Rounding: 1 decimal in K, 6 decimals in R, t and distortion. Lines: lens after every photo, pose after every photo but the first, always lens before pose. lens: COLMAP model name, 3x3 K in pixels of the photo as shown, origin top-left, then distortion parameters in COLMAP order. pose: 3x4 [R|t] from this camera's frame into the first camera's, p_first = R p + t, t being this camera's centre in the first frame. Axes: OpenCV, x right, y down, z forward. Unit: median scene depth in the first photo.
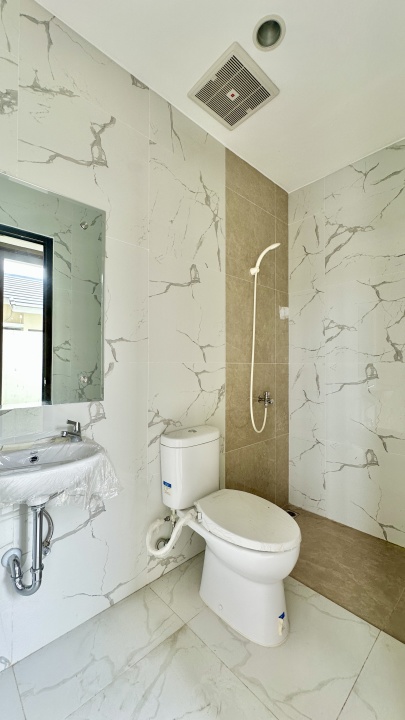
lens RADIAL K [[285.6, 0, 203.0], [0, 285.6, 362.2], [0, 0, 1]] dist [-0.003421, -0.000036]
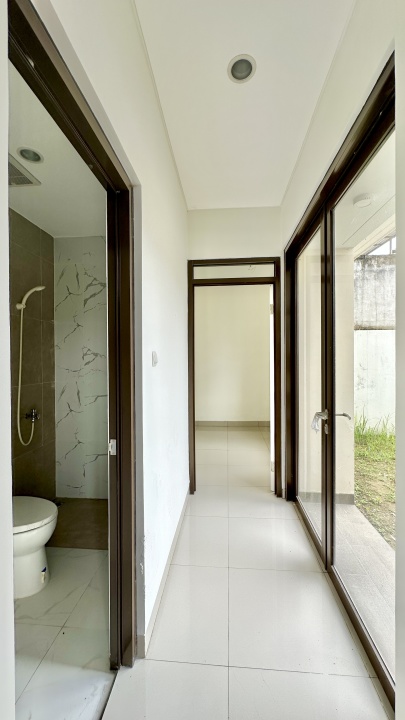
lens RADIAL K [[285.6, 0, 201.6], [0, 285.6, 359.1], [0, 0, 1]] dist [-0.003421, -0.000036]
pose [[0.739674, -0.009876, 0.672892, -0.053691], [-0.001558, 0.999864, 0.016388, -0.121178], [-0.672963, -0.013170, 0.739559, -0.330619]]
